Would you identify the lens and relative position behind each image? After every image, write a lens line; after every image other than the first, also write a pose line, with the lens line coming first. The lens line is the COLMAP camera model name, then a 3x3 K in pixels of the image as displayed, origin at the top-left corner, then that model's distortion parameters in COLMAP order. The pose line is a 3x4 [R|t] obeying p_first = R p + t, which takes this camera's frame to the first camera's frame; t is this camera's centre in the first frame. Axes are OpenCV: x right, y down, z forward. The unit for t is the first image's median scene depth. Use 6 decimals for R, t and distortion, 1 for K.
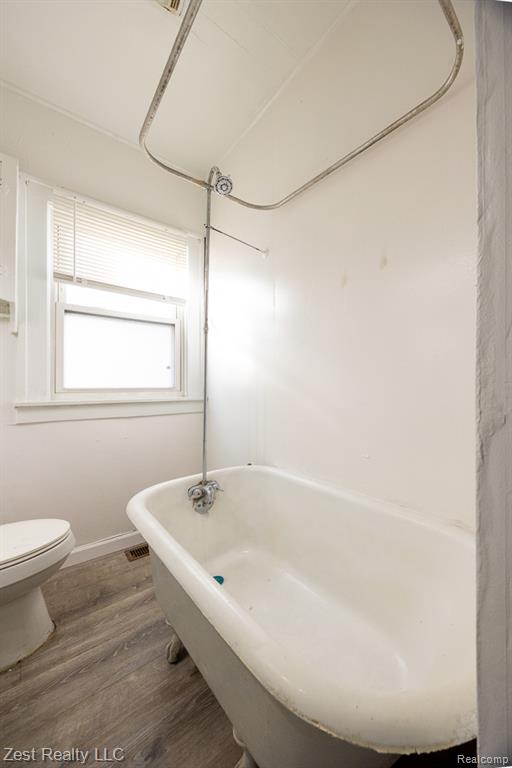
lens RADIAL K [[311.3, 0, 339.8], [0, 311.3, 381.1], [0, 0, 1]] dist [-0.000374, -0.000112]
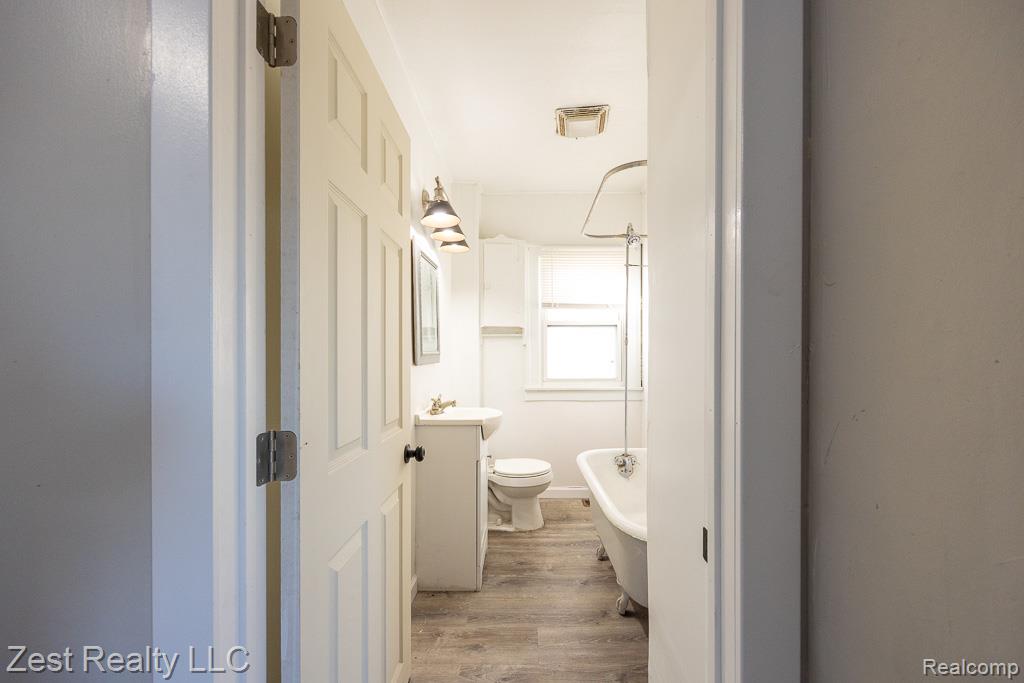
lens RADIAL K [[433.2, 0, 512.3], [0, 433.2, 357.6], [0, 0, 1]] dist [-0.000757, -0.000207]
pose [[0.692360, 0.005866, -0.721528, 0.583537], [0.008595, 0.999829, 0.016377, -0.134405], [0.721501, -0.017541, 0.692192, -0.658354]]
